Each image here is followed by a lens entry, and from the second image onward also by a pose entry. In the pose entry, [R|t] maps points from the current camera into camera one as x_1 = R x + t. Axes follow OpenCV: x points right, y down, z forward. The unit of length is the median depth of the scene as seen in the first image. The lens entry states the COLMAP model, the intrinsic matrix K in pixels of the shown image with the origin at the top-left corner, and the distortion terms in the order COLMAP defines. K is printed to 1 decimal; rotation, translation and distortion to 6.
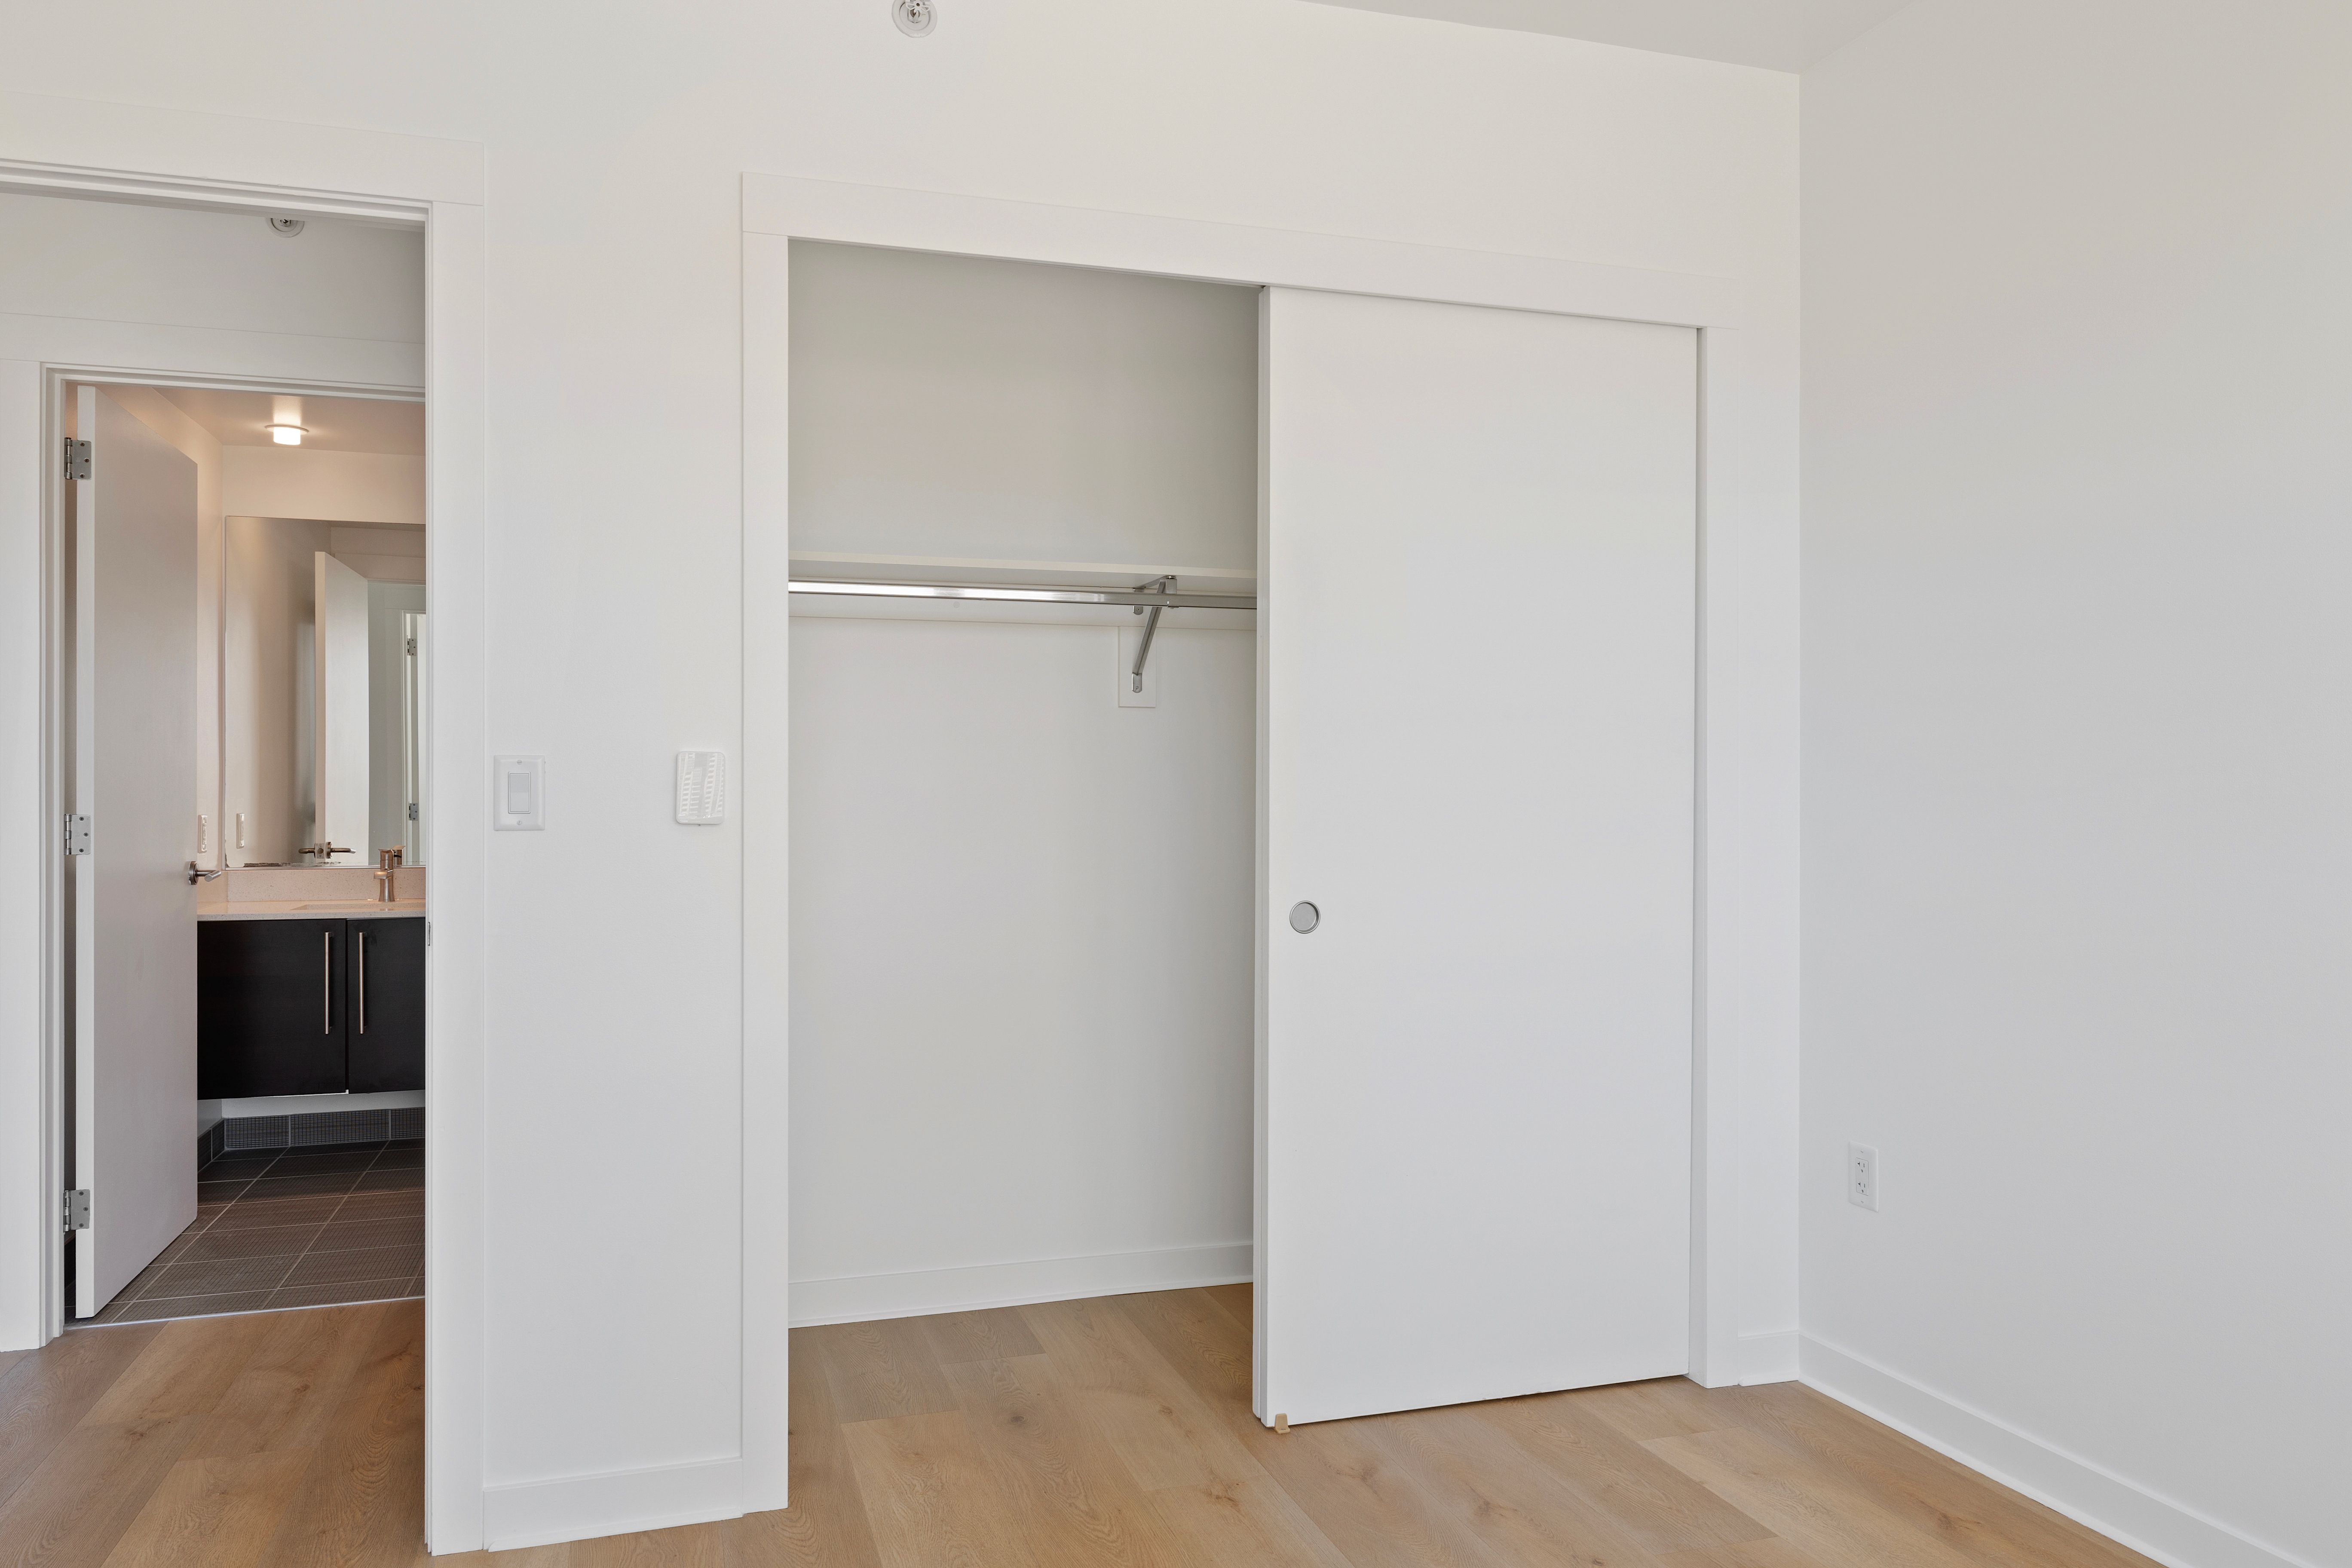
lens RADIAL K [[1642.9, 0, 1172.3], [0, 1642.9, 786.6], [0, 0, 1]] dist [0.005268, 0.000756]
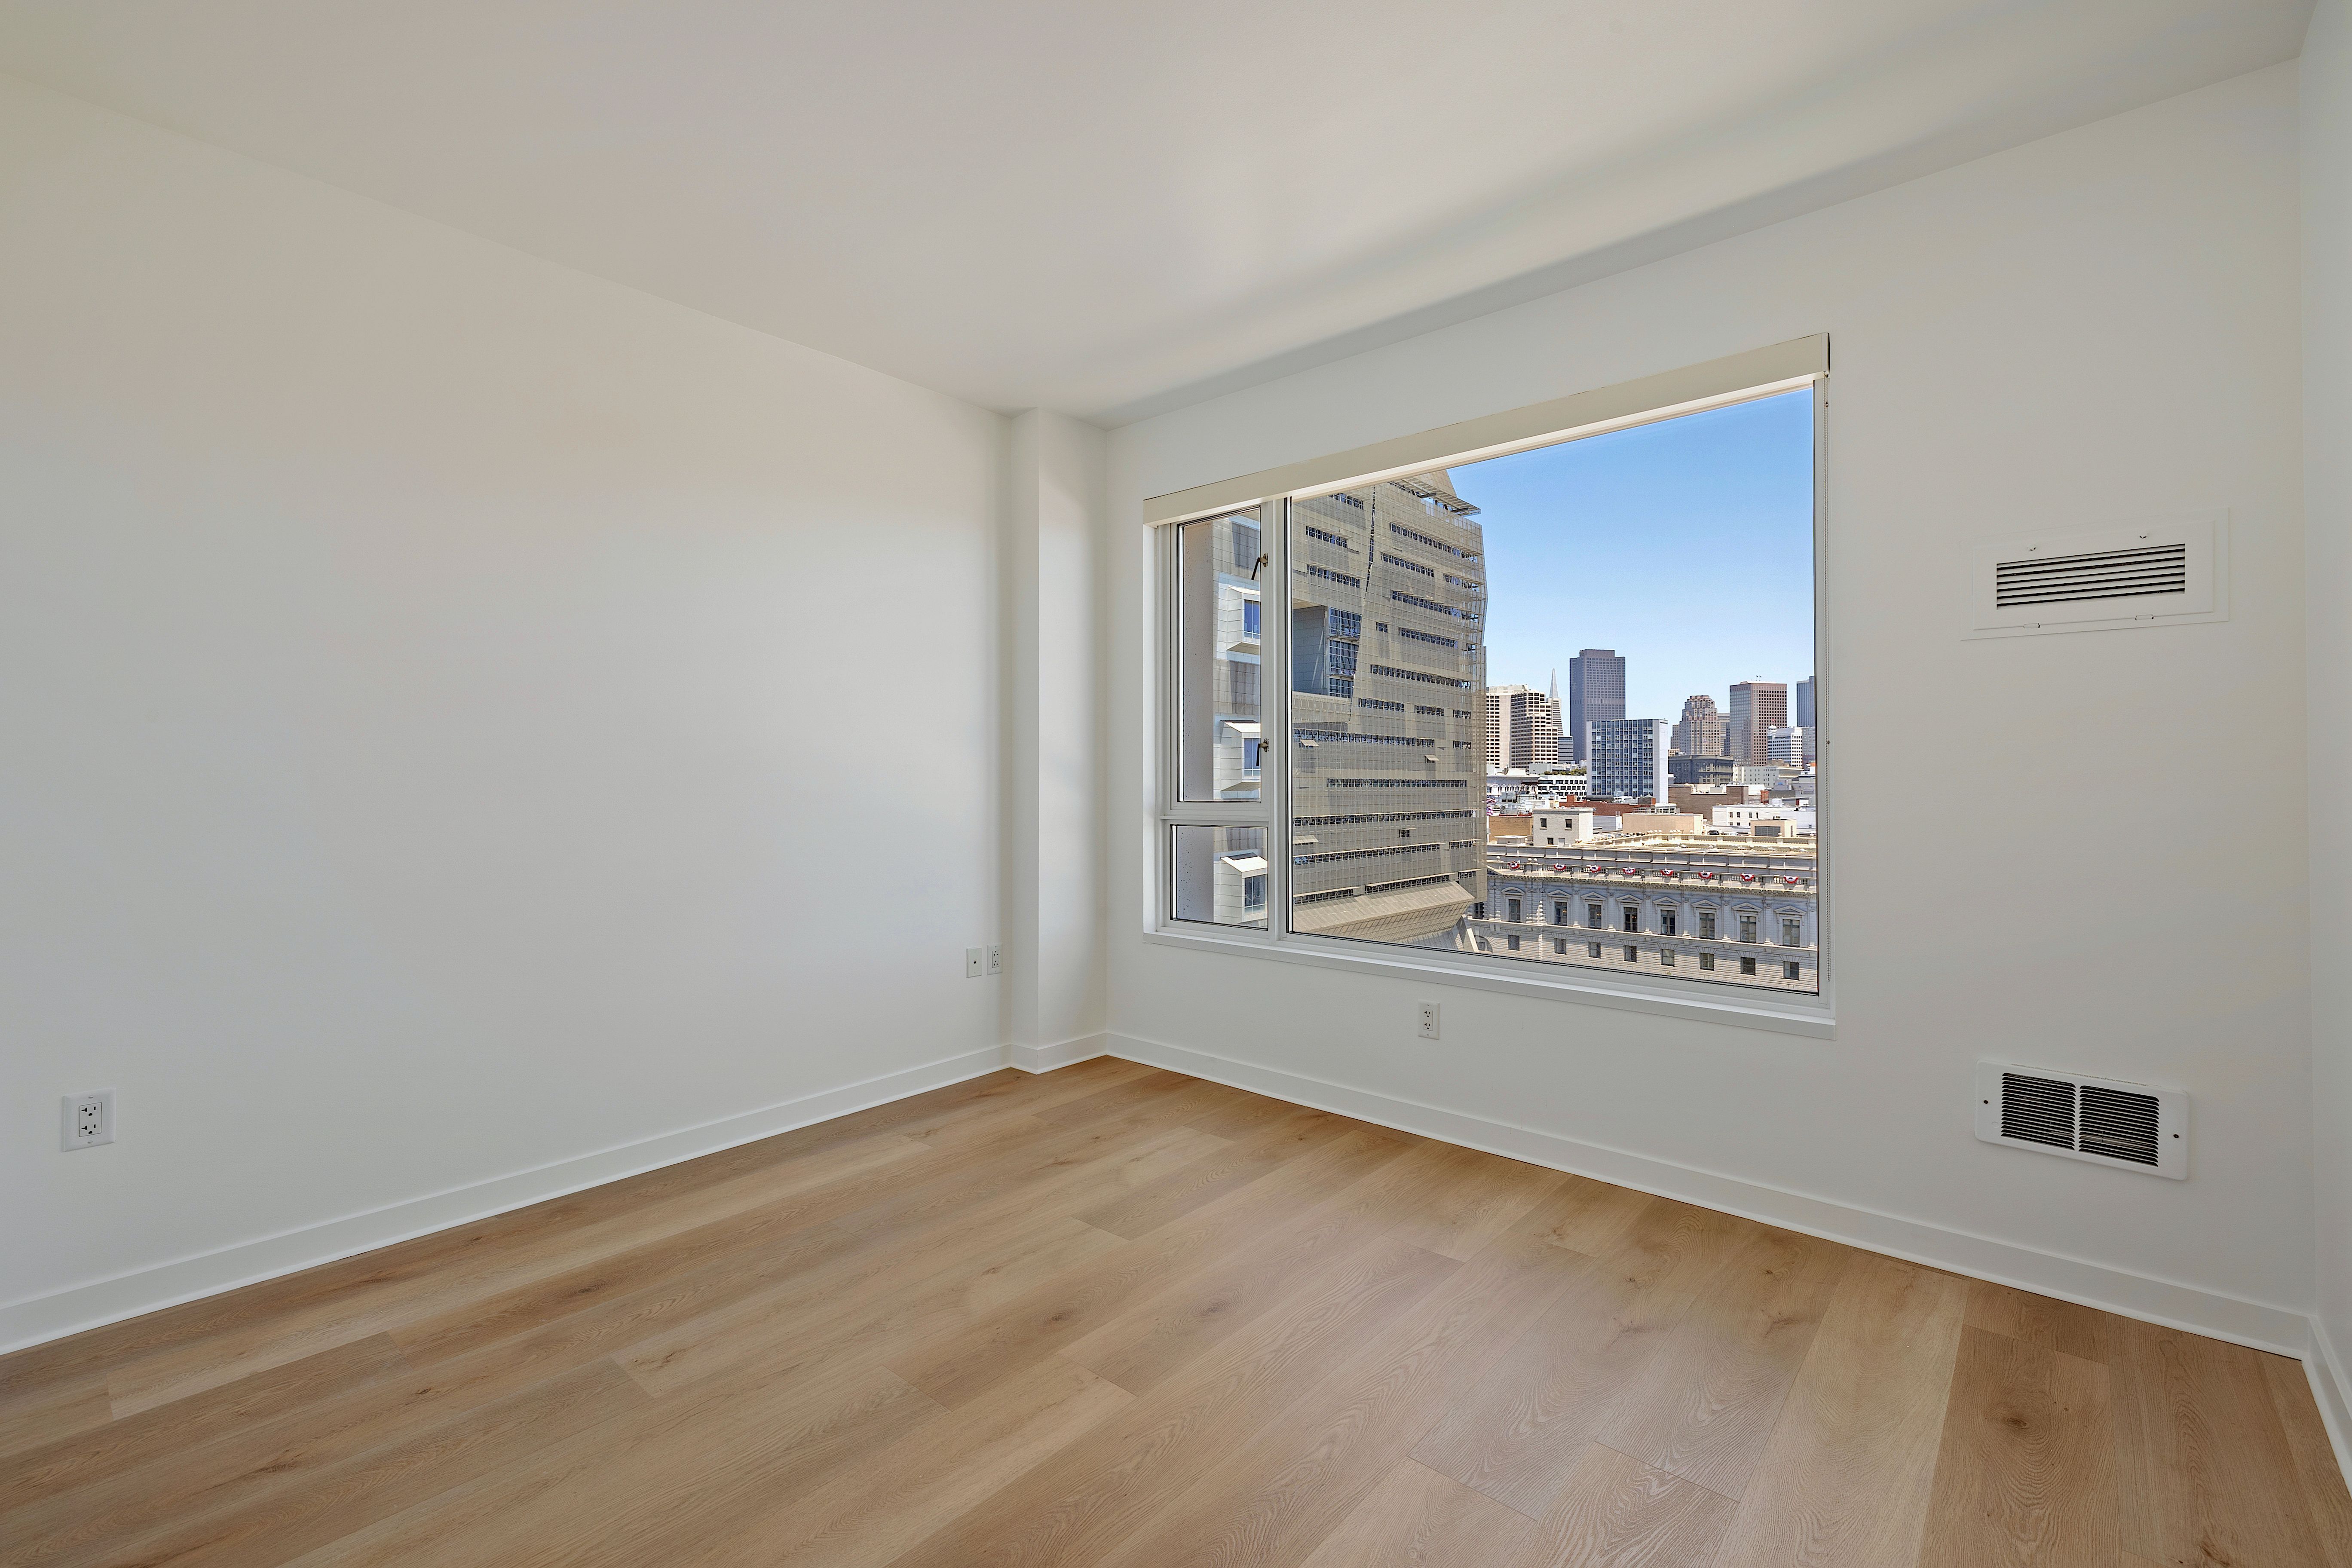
lens RADIAL K [[1019.2, 0, 1185.7], [0, 1019.2, 794.9], [0, 0, 1]] dist [0.003106, 0.000376]
pose [[-0.517753, -0.013130, 0.855430, -0.651050], [-0.003626, 0.999907, 0.013154, 0.005484], [-0.855523, 0.003709, -0.517752, 0.841487]]
